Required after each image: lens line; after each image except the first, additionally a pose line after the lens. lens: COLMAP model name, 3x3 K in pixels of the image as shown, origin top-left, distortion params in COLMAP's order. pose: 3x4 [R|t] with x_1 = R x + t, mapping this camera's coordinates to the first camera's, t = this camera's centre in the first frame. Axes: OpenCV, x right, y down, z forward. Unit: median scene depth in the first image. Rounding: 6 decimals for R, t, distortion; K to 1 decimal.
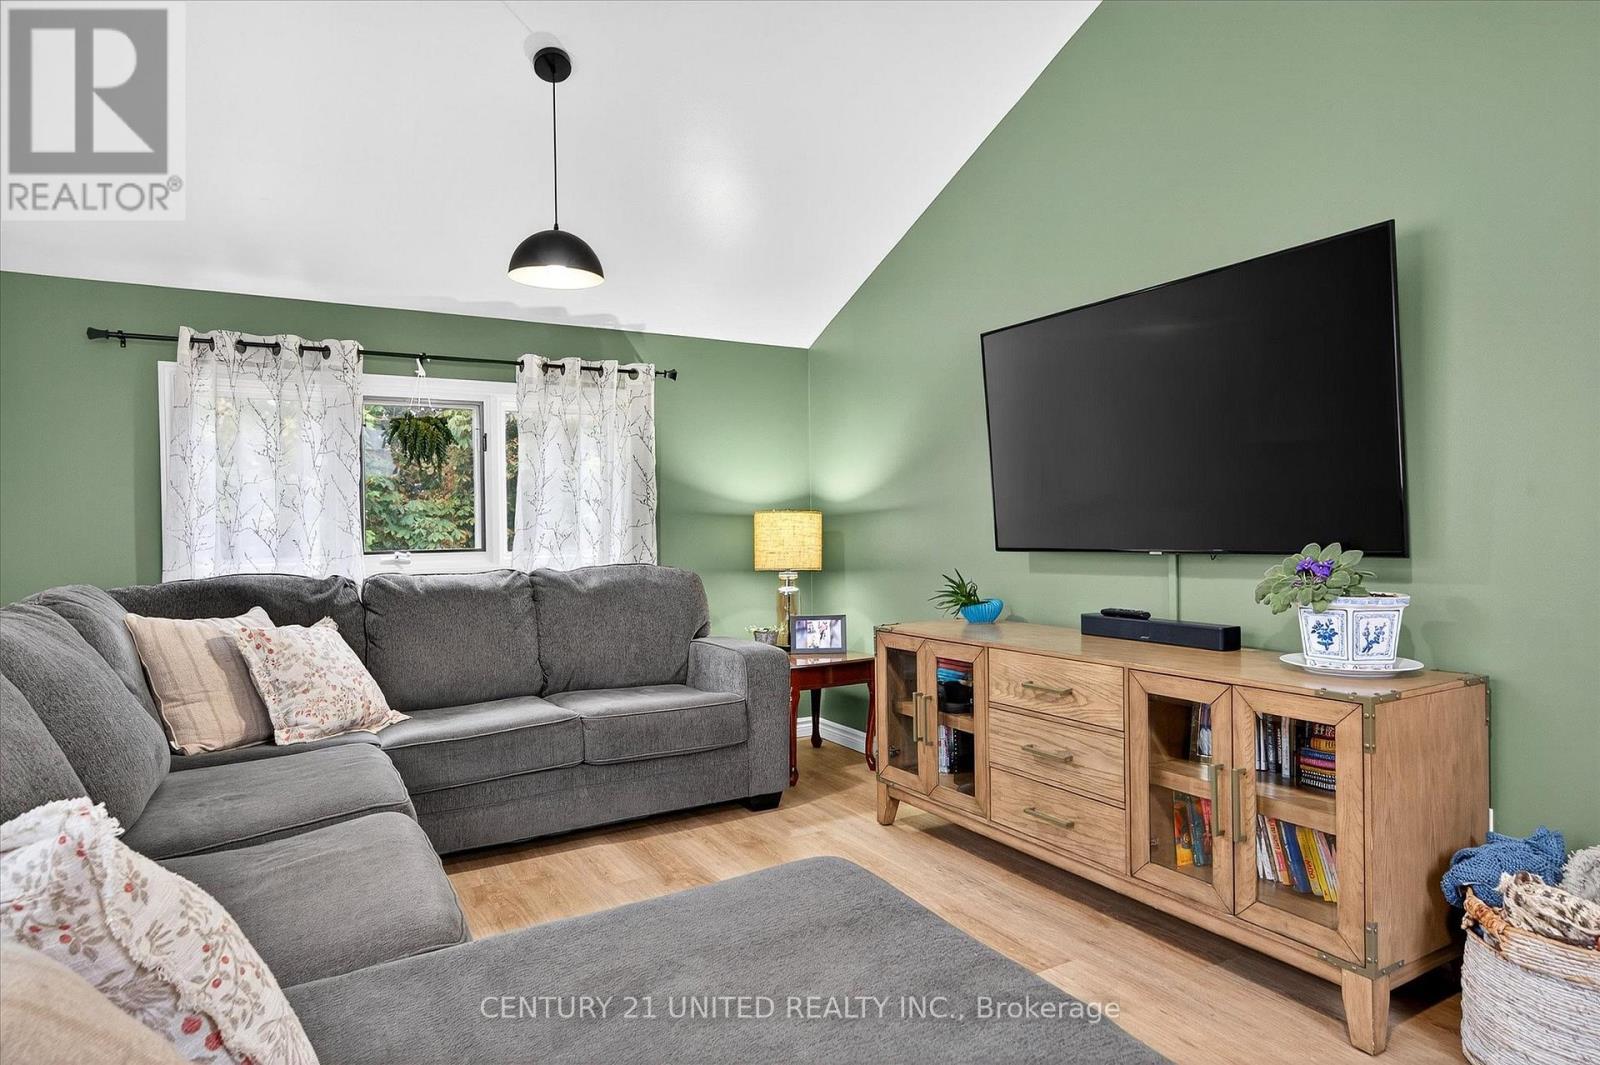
lens RADIAL K [[903.9, 0, 799.9], [0, 903.9, 536.7], [0, 0, 1]] dist [-0.014874, 0.008318]
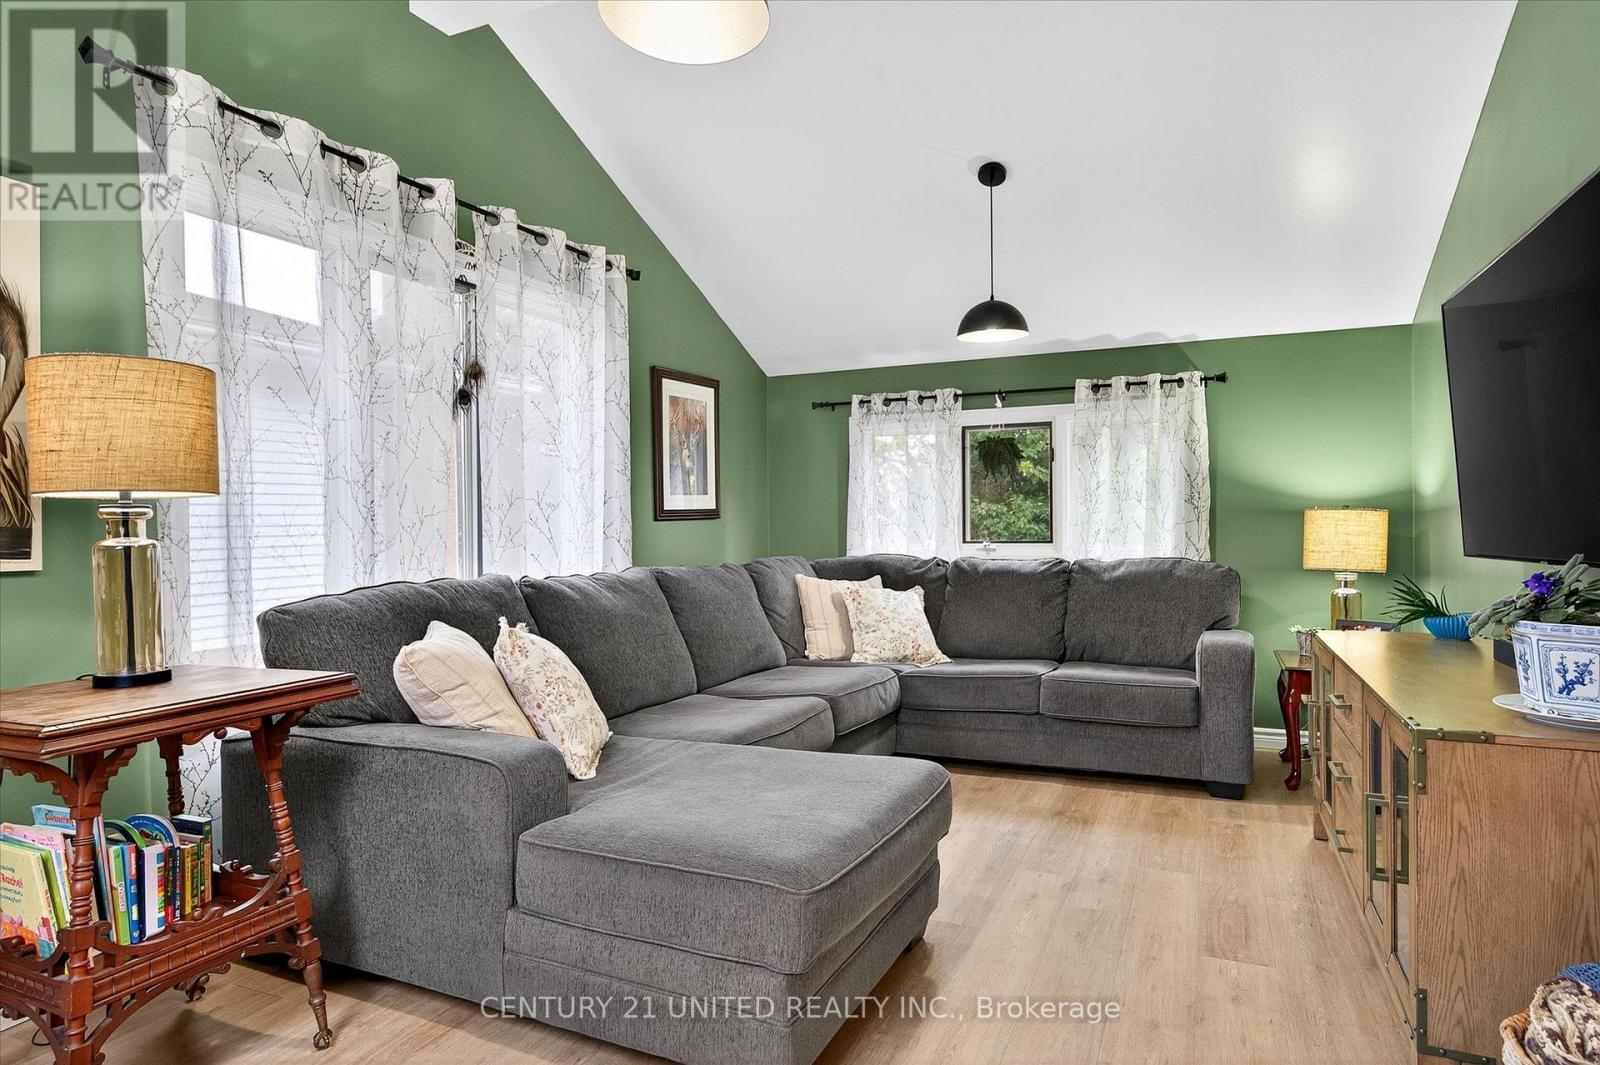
lens RADIAL K [[903.9, 0, 809.6], [0, 903.9, 531.2], [0, 0, 1]] dist [-0.014874, 0.008318]
pose [[0.593621, 0.013058, -0.804639, 0.515954], [-0.009807, 0.999911, 0.008992, -0.008645], [0.804685, 0.002553, 0.593696, 0.001588]]
